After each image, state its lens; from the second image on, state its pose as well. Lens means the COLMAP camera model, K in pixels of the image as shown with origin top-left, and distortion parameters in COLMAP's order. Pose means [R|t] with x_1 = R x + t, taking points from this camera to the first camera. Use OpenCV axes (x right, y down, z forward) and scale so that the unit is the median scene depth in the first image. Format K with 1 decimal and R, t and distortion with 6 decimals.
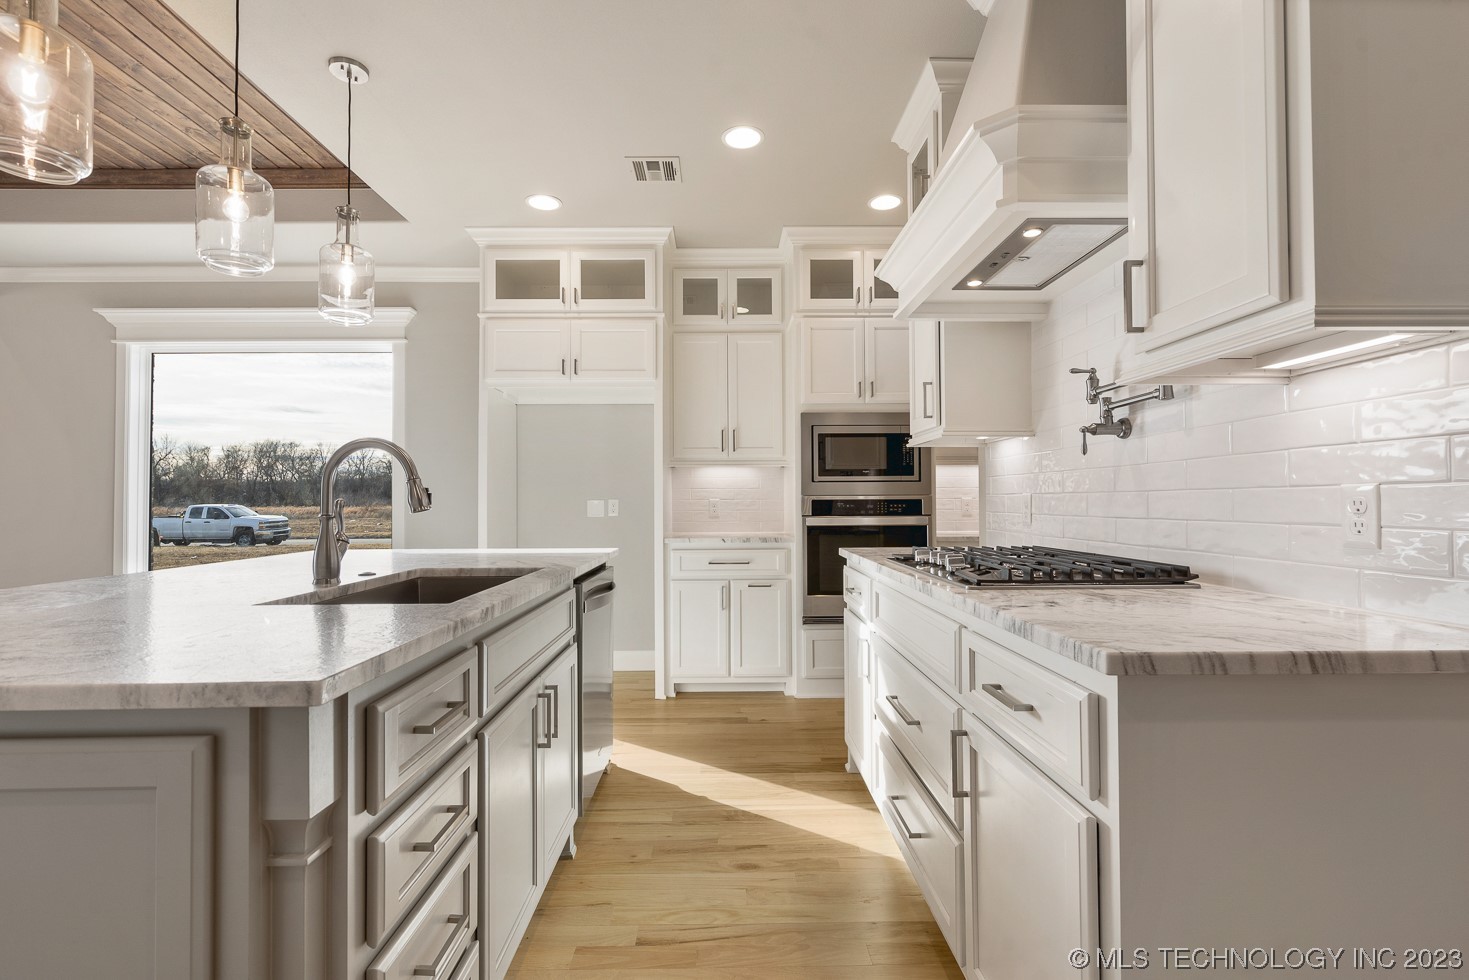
lens RADIAL K [[672.3, 0, 729.6], [0, 672.3, 491.0], [0, 0, 1]] dist [-0.002447, 0.001175]
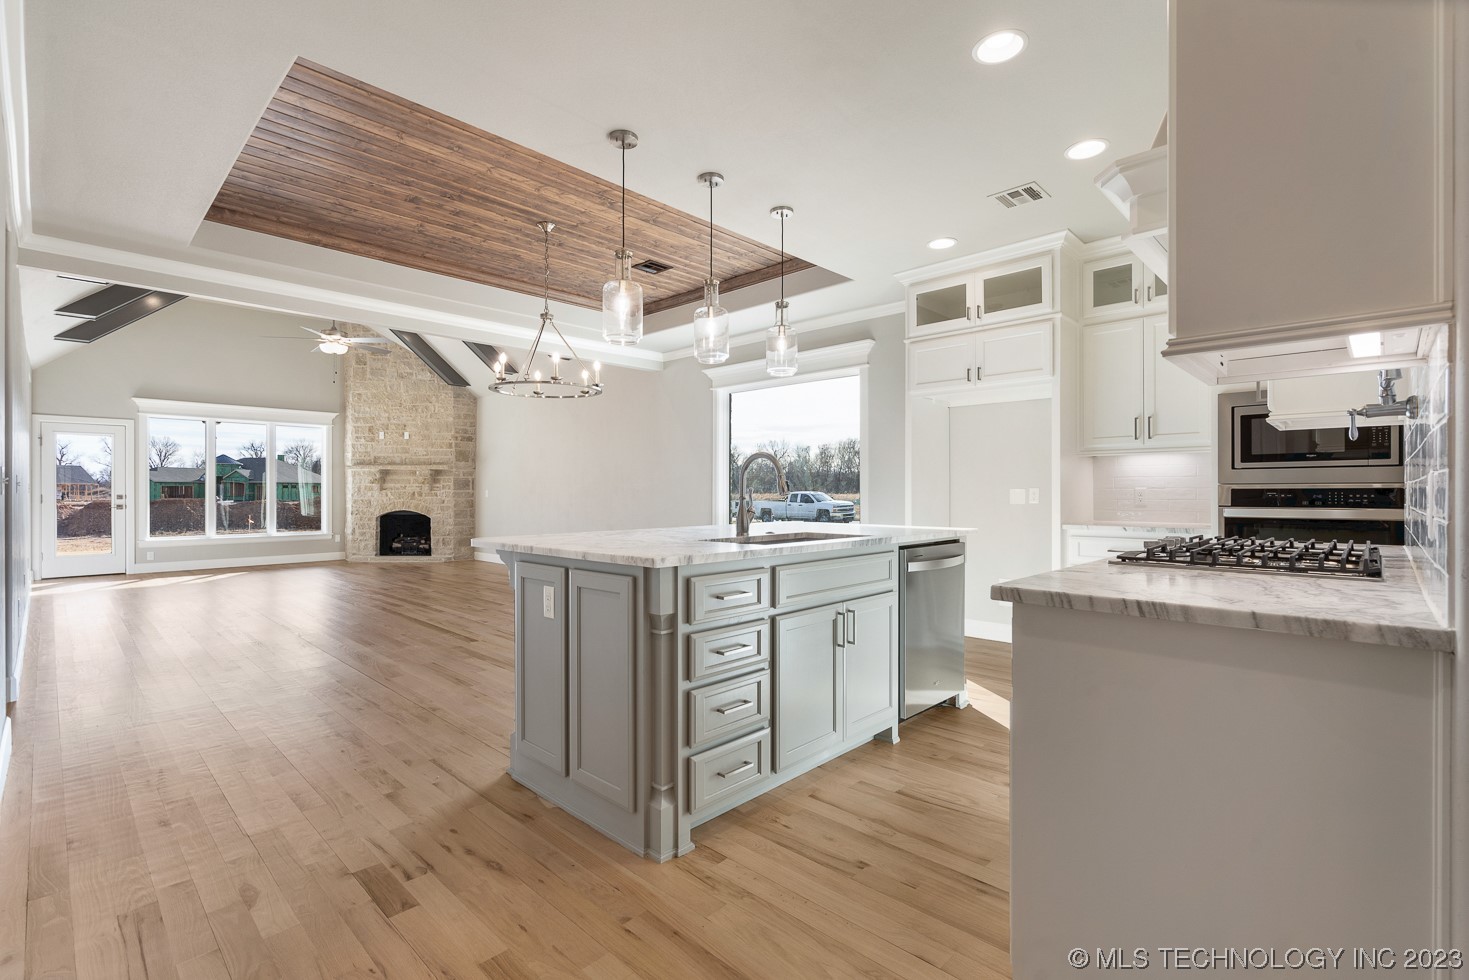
lens RADIAL K [[672.3, 0, 728.4], [0, 672.3, 491.6], [0, 0, 1]] dist [-0.002447, 0.001175]
pose [[0.707945, 0.004012, -0.706256, 0.280935], [0.008858, 0.999855, 0.014559, -0.002099], [0.706212, -0.016564, 0.707807, -0.126035]]
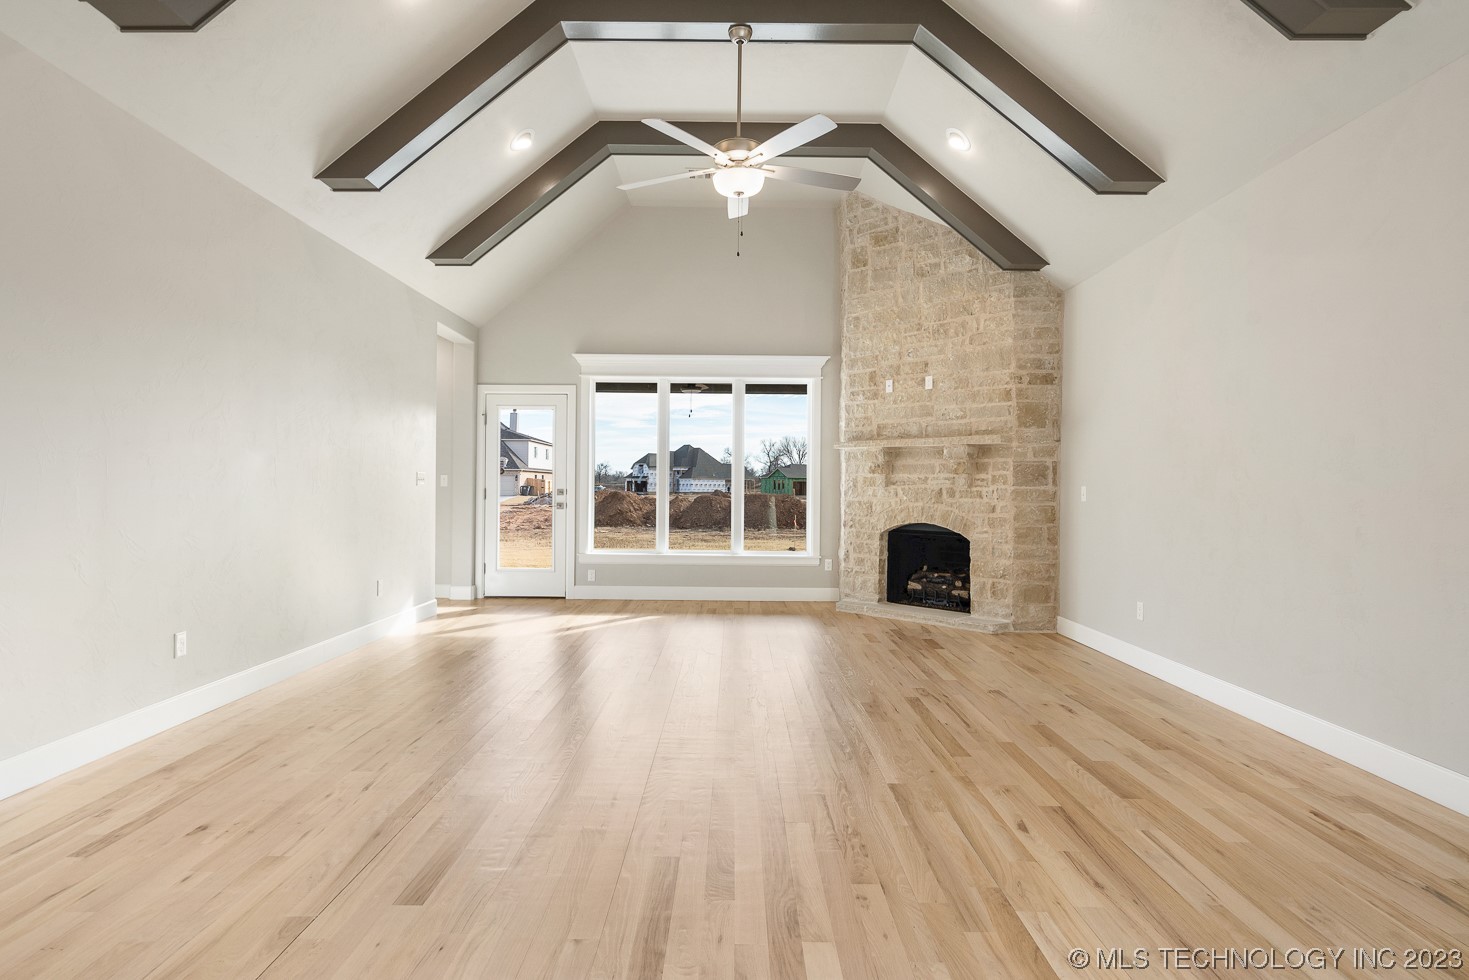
lens RADIAL K [[759.3, 0, 736.6], [0, 759.3, 477.7], [0, 0, 1]] dist [0.005618, 0.001865]
pose [[-0.008753, -0.007058, -0.999937, -0.940590], [0.007294, 0.999948, -0.007122, 0.012476], [0.999935, -0.007356, -0.008701, 0.489347]]
